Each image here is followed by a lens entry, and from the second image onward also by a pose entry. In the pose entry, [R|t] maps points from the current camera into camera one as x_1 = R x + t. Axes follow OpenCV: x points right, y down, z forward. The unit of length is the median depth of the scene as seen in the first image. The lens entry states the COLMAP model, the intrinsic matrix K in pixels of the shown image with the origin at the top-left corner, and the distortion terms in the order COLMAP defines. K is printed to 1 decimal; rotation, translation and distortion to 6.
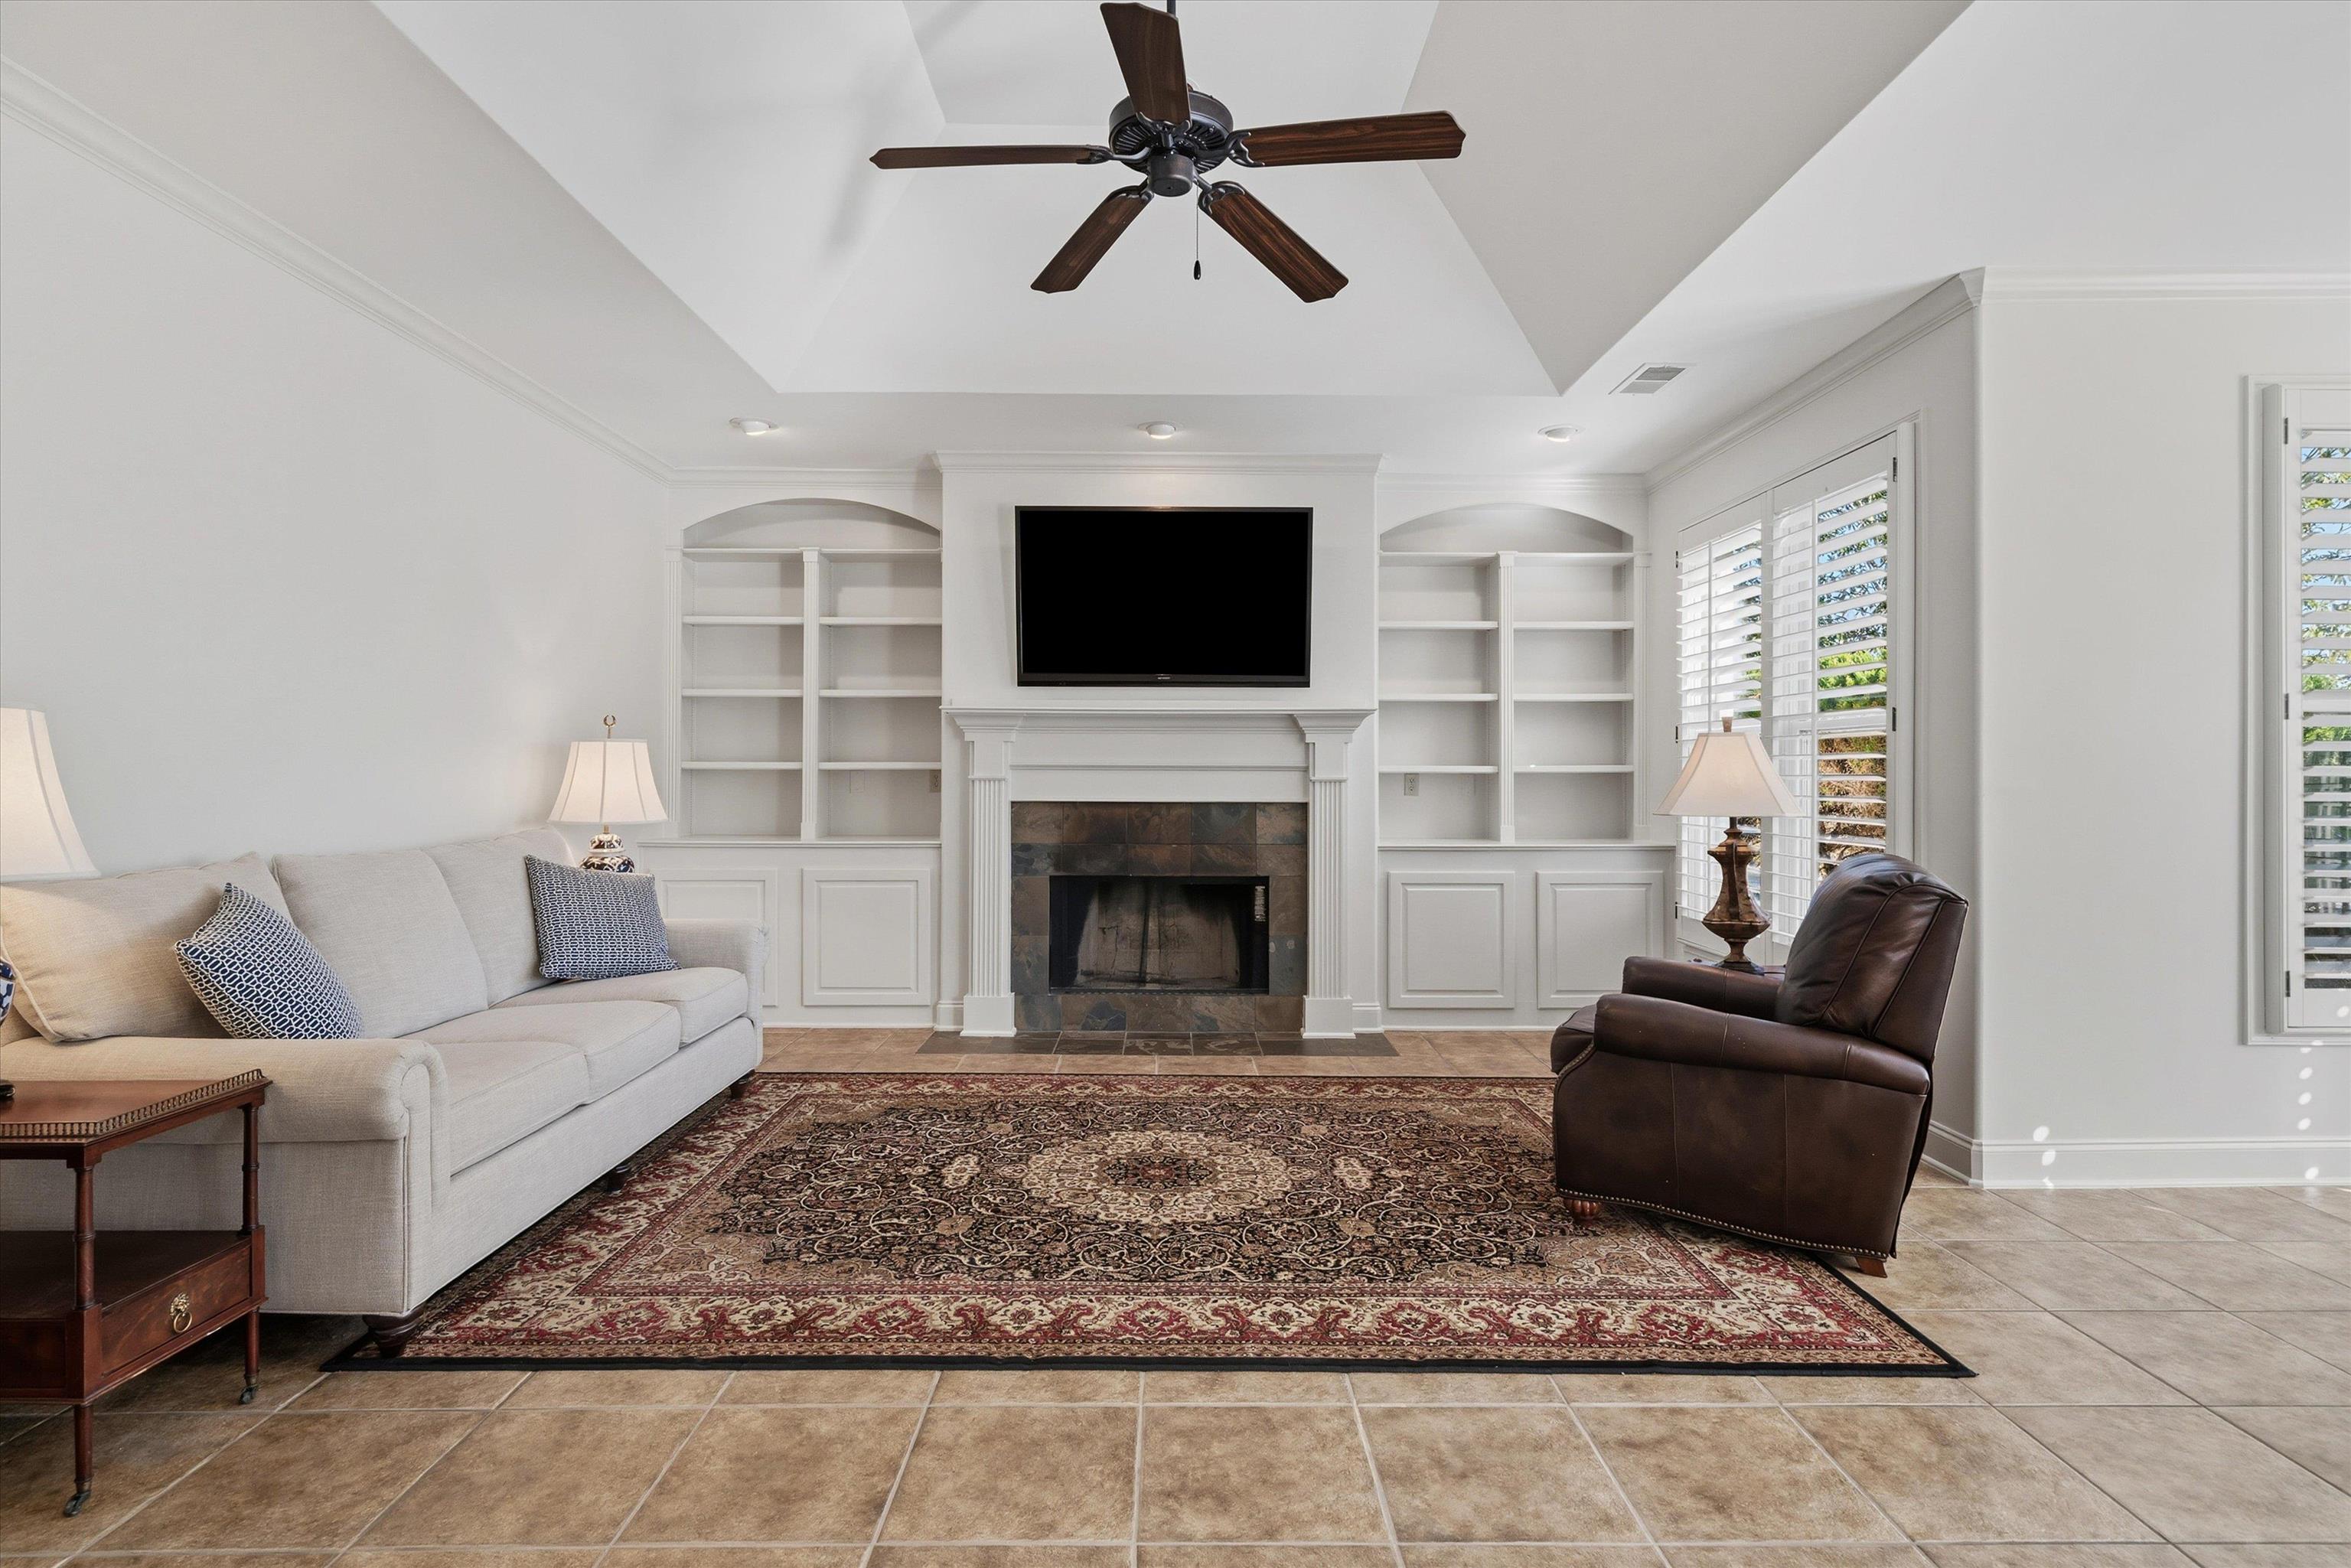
lens RADIAL K [[1172.5, 0, 1197.6], [0, 1172.5, 770.8], [0, 0, 1]] dist [-0.005562, -0.000058]
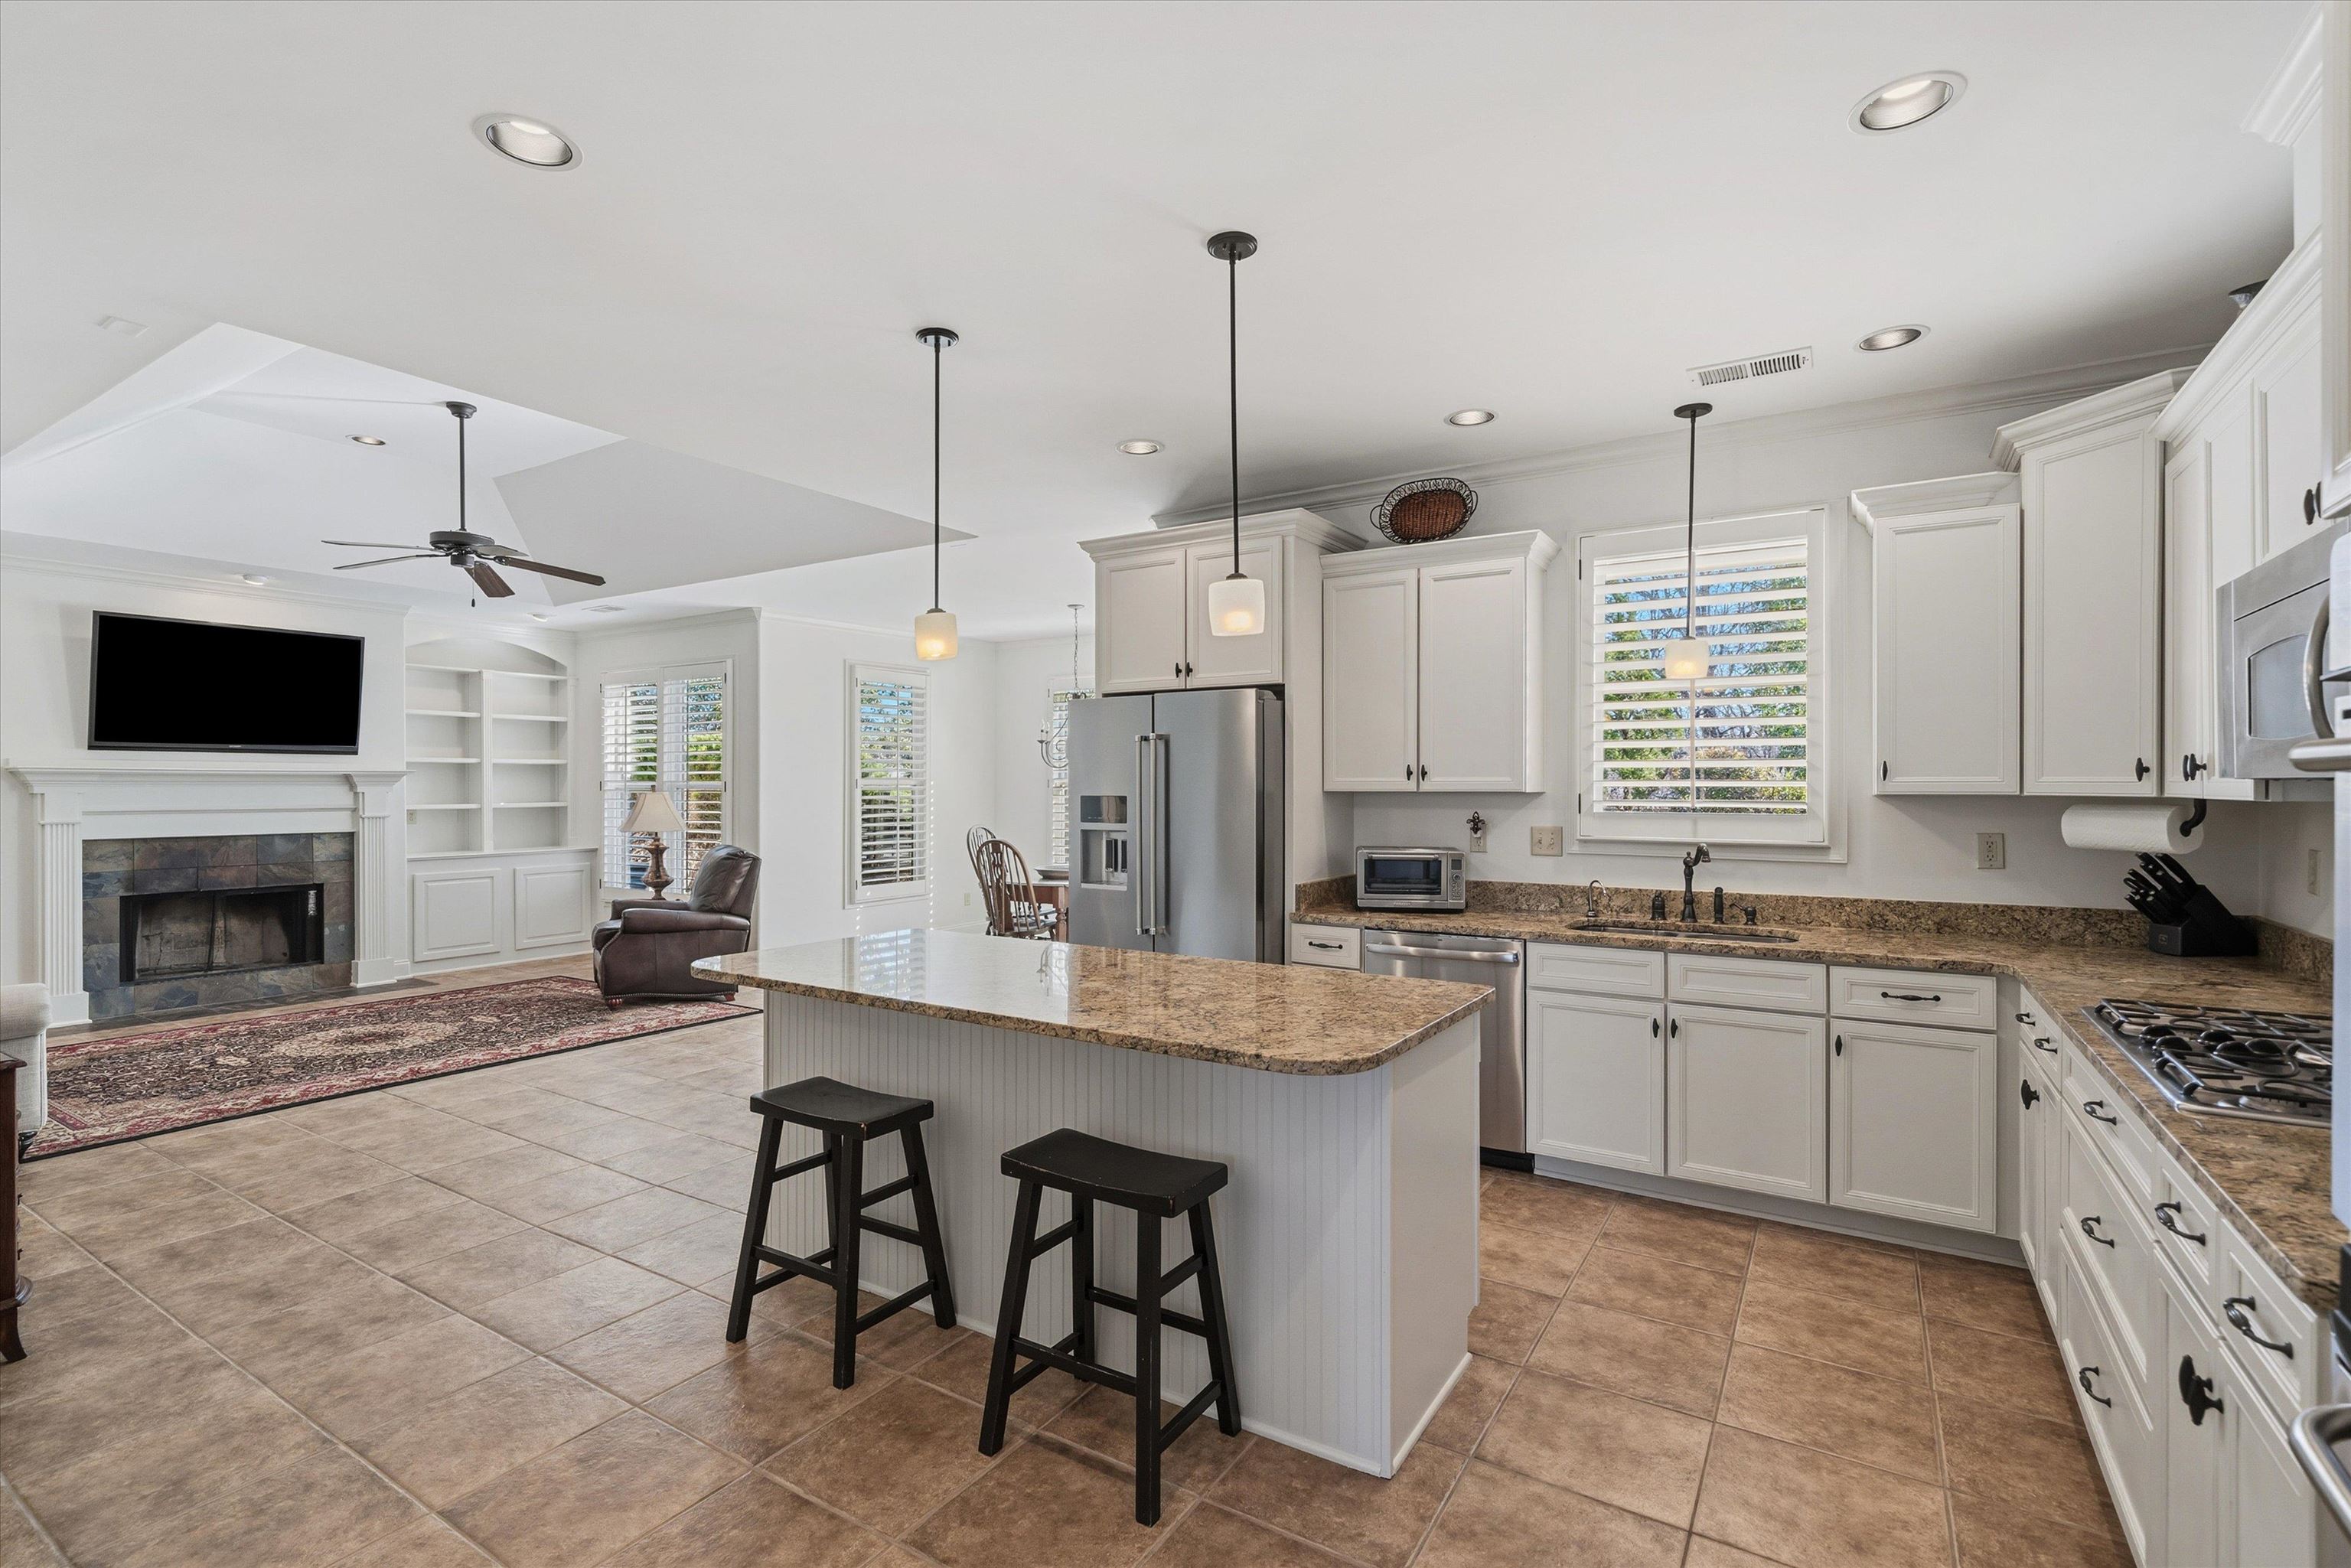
lens RADIAL K [[1082.9, 0, 1167.0], [0, 1082.9, 783.5], [0, 0, 1]] dist [-0.001667, 0.005326]
pose [[0.542479, -0.000696, 0.840069, -0.507034], [-0.001086, 0.999998, 0.001530, -0.037993], [-0.840069, -0.001742, 0.542477, -0.622750]]
